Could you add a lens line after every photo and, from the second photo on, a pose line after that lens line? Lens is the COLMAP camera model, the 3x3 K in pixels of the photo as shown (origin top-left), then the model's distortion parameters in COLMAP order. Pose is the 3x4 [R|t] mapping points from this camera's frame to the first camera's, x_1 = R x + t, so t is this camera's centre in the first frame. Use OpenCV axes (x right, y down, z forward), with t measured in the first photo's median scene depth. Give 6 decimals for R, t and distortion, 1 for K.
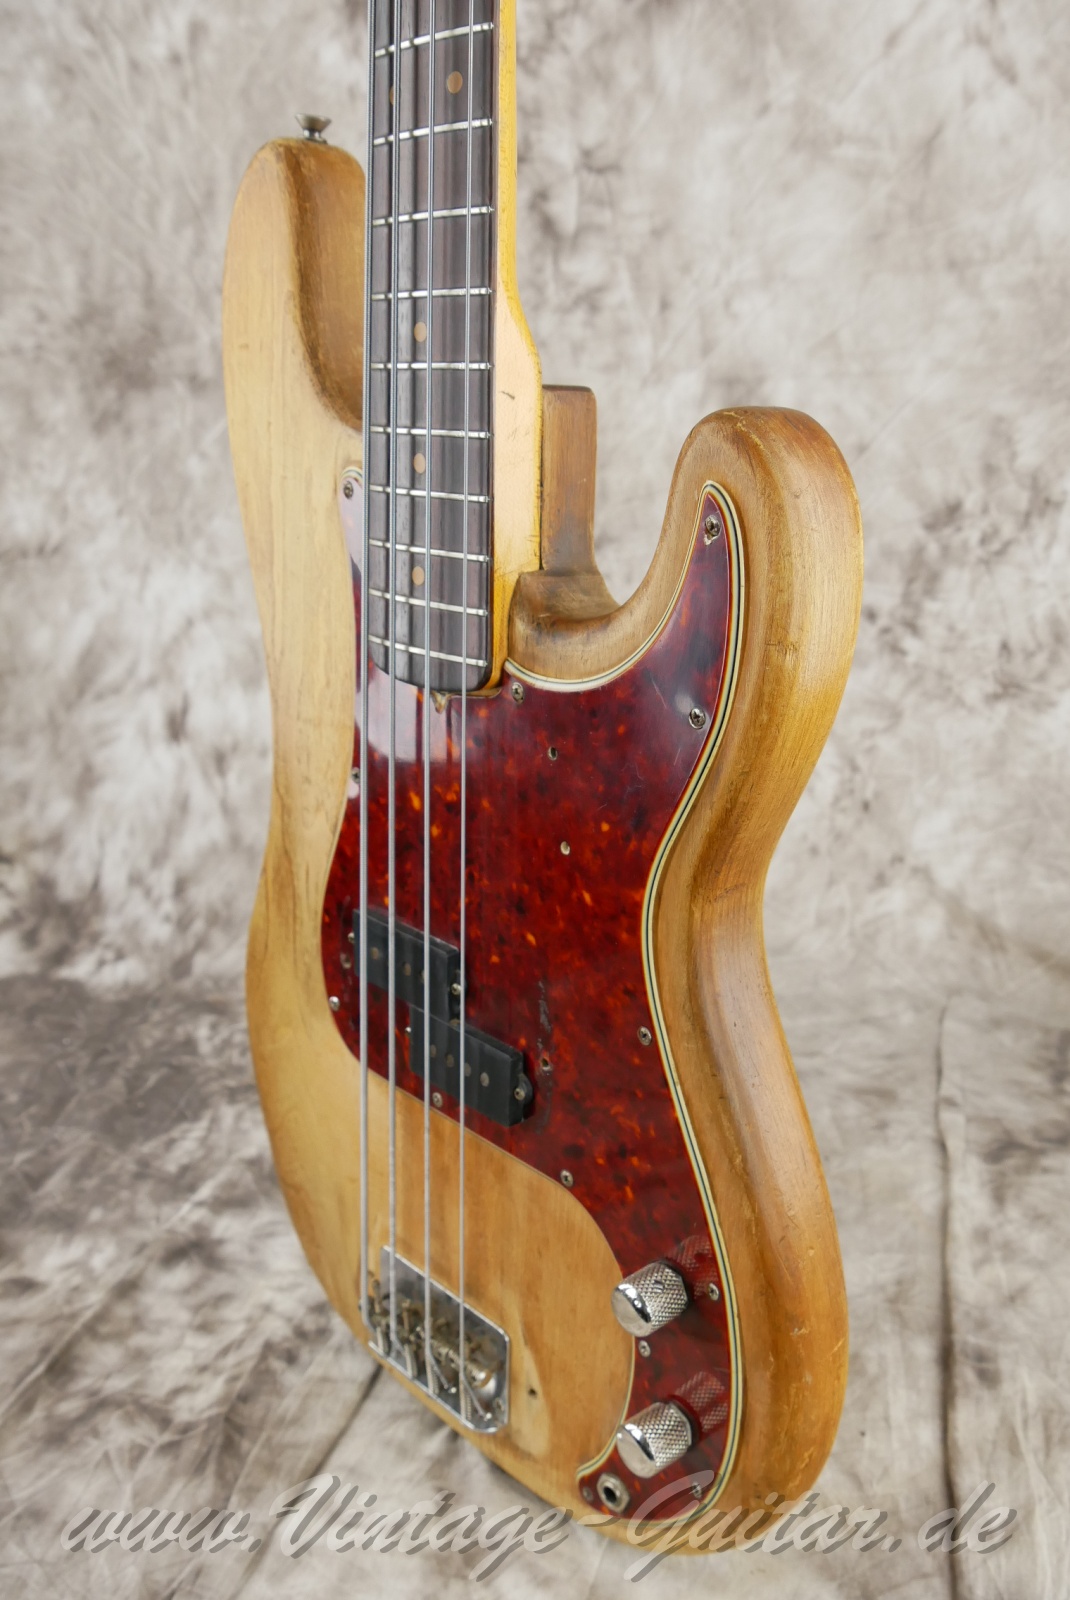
lens RADIAL K [[1328.3, 0, 529.6], [0, 1328.3, 813.5], [0, 0, 1]] dist [-0.075837, 0.037903]
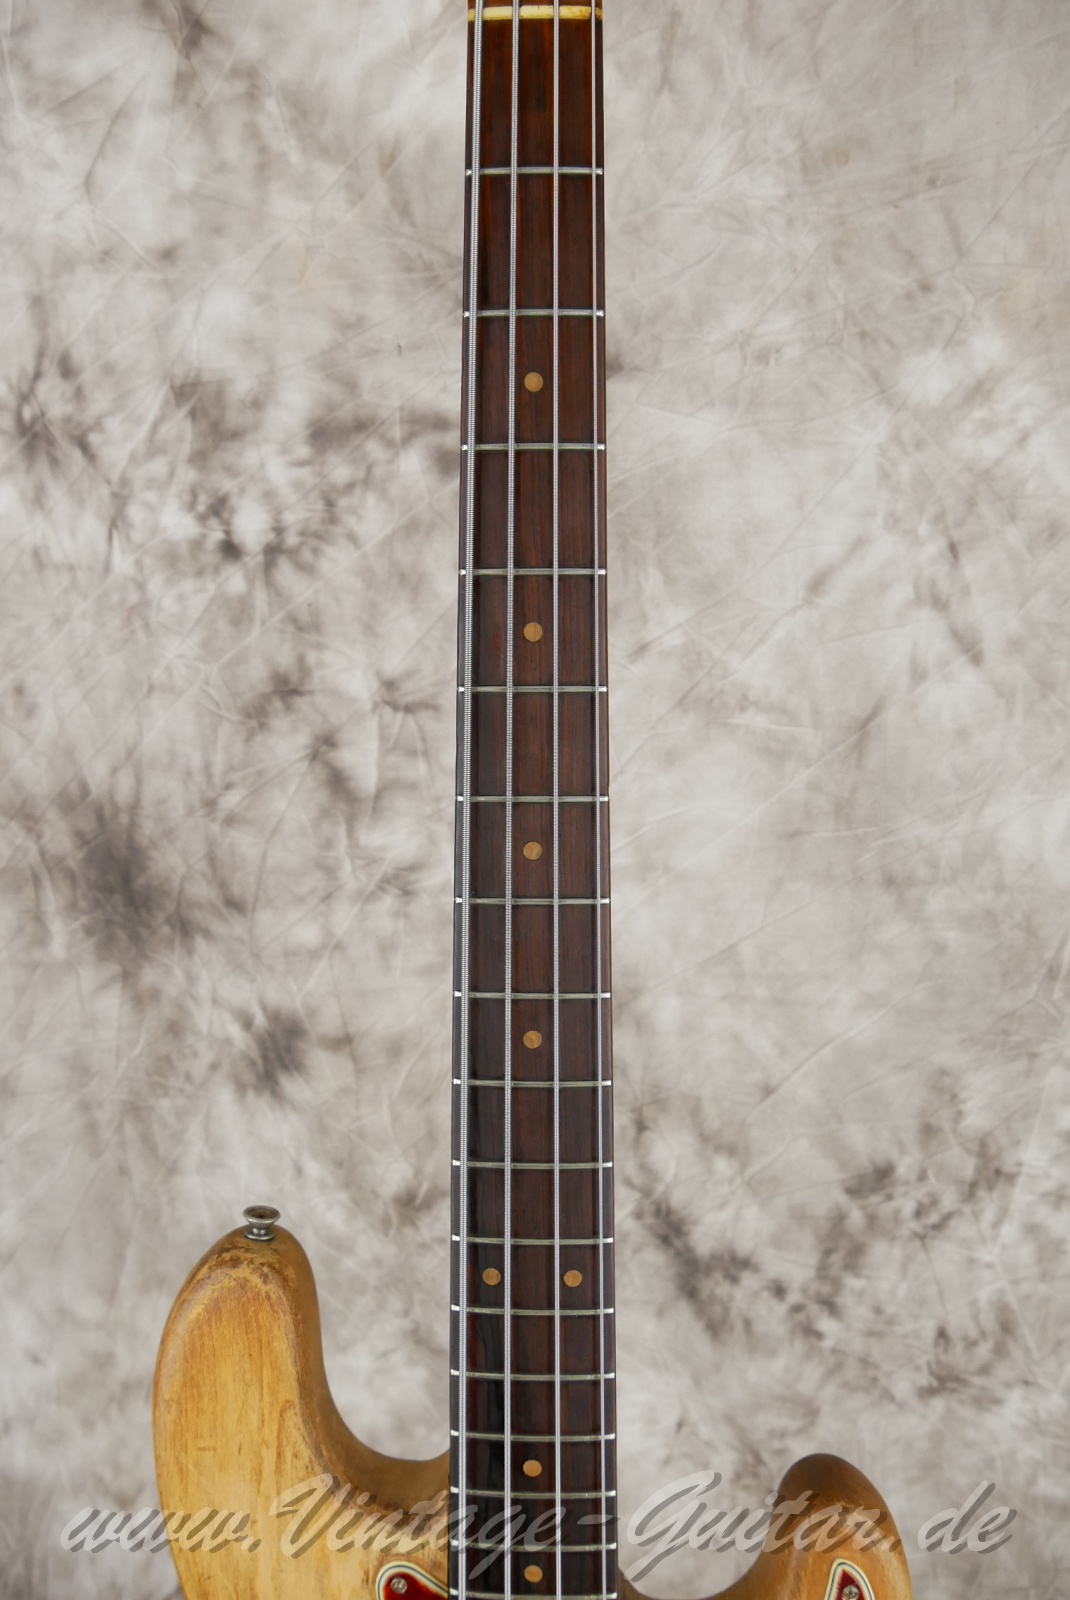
lens RADIAL K [[1328.3, 0, 523.4], [0, 1328.3, 790.6], [0, 0, 1]] dist [-0.075837, 0.037903]
pose [[0.974308, -0.057365, 0.217792, -0.047644], [0.037398, 0.994801, 0.094718, -0.533961], [-0.222093, -0.084140, 0.971388, 0.290739]]
